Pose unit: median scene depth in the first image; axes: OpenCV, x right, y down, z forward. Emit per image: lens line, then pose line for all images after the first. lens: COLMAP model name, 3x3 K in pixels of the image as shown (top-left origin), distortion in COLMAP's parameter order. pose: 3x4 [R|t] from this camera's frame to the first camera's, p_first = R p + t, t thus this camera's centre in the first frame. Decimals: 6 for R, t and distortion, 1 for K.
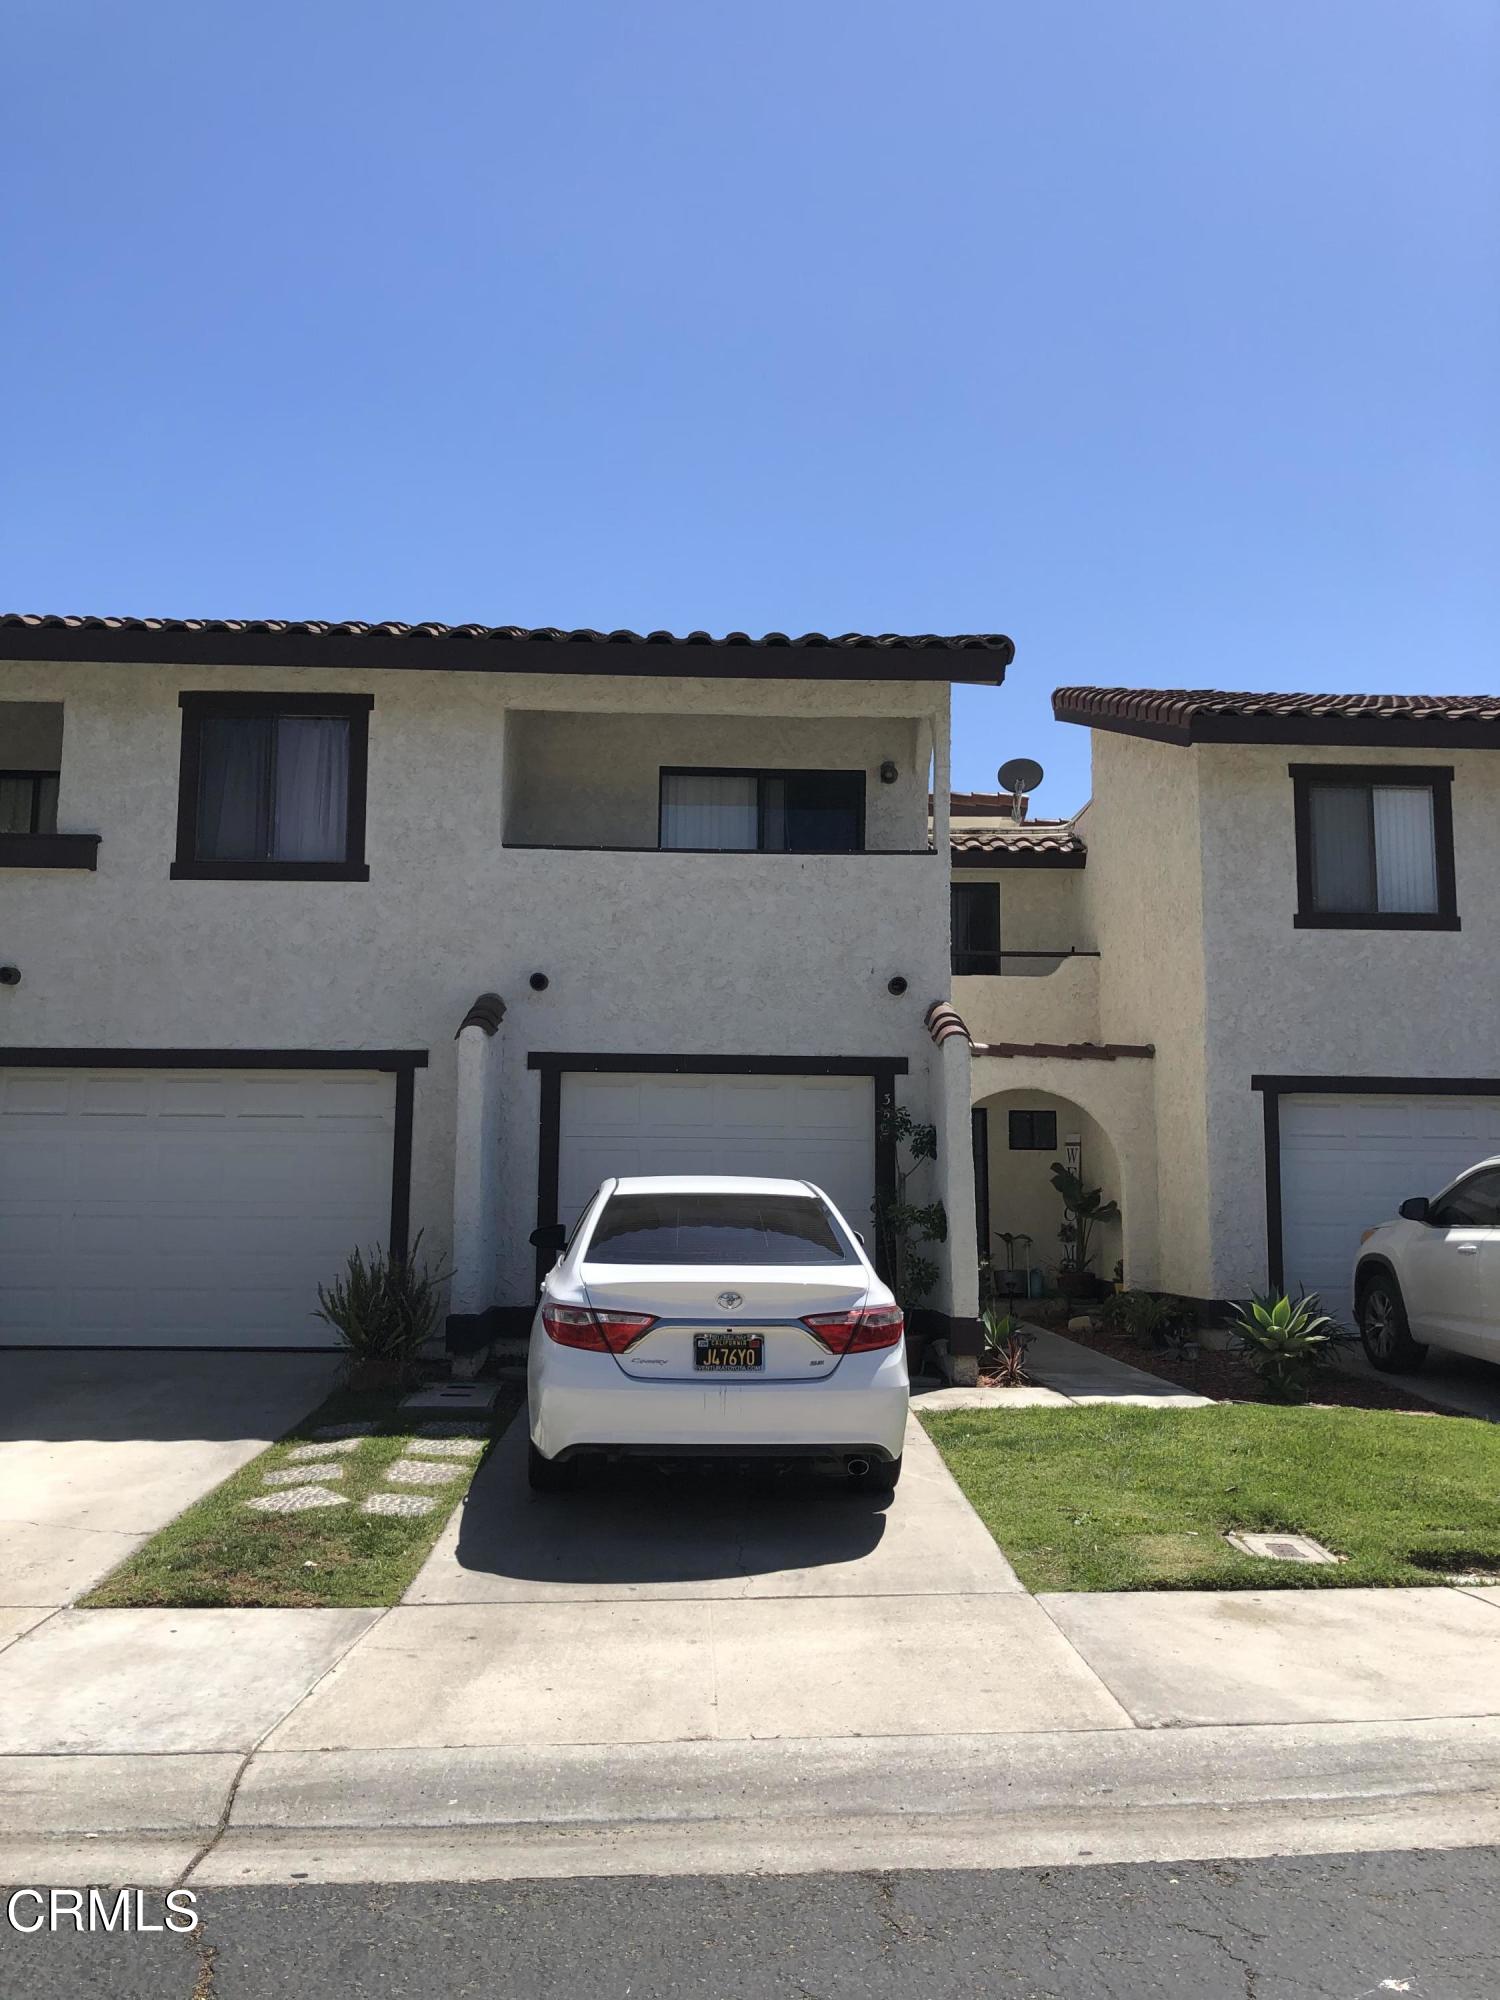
lens RADIAL K [[1627.4, 0, 750.0], [0, 1627.4, 1000.0], [0, 0, 1]] dist [0.112736, -0.389172]
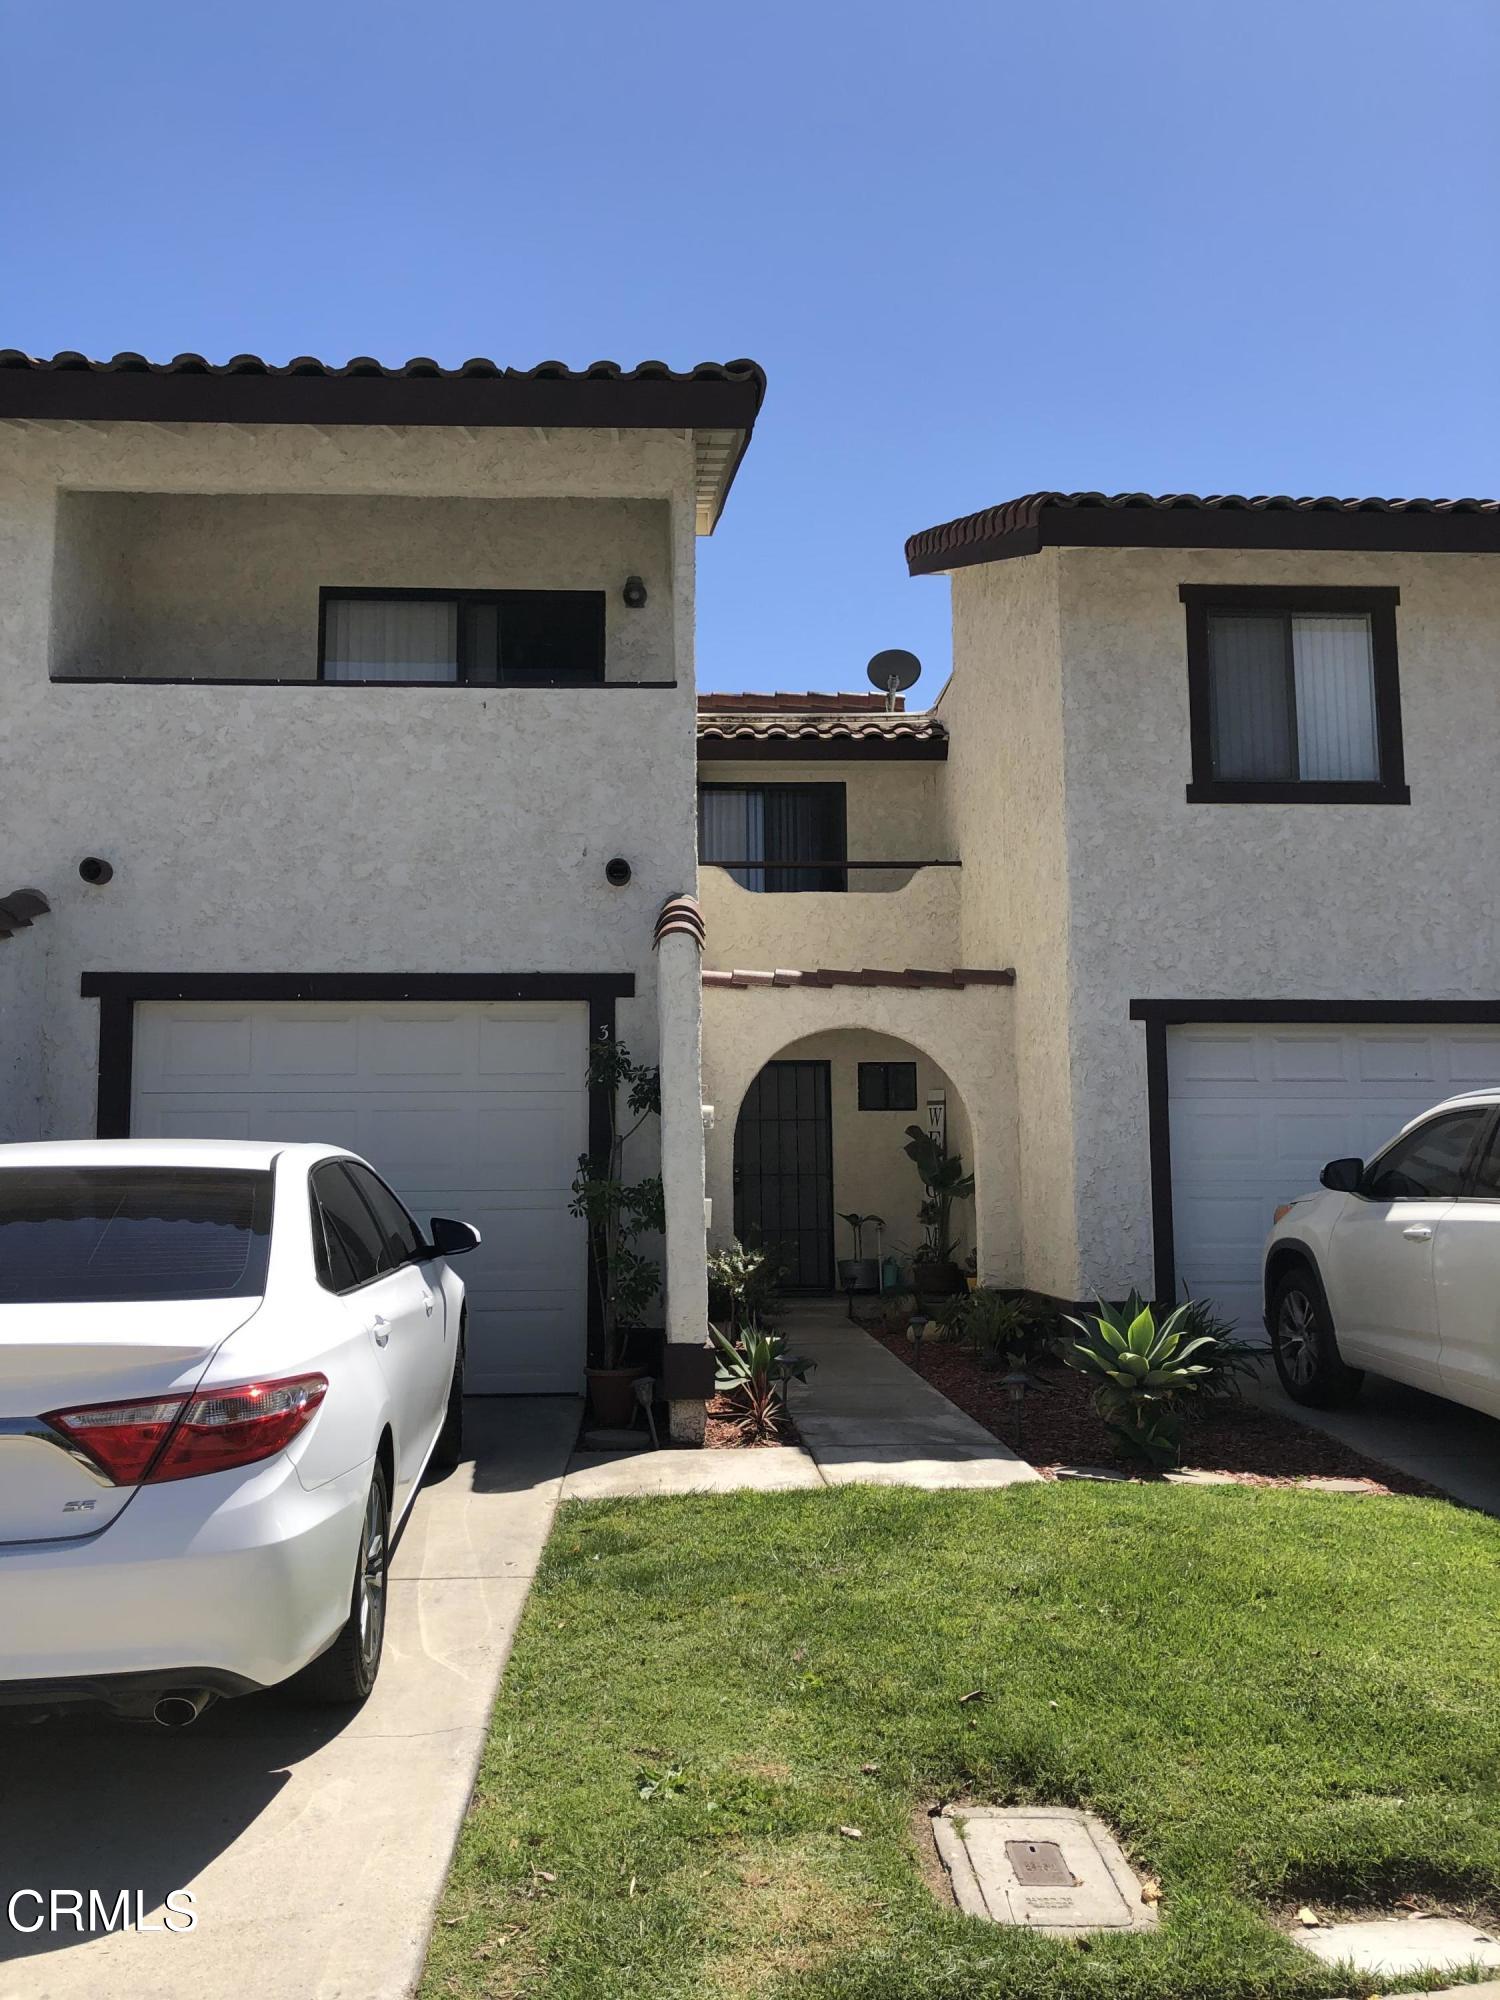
lens RADIAL K [[1618.2, 0, 750.1], [0, 1618.2, 1008.5], [0, 0, 1]] dist [0.112444, -0.335329]
pose [[0.999733, -0.014339, 0.018139, 0.119936], [0.014044, 0.999769, 0.016251, 0.035548], [-0.018368, -0.015992, 0.999703, 0.263942]]
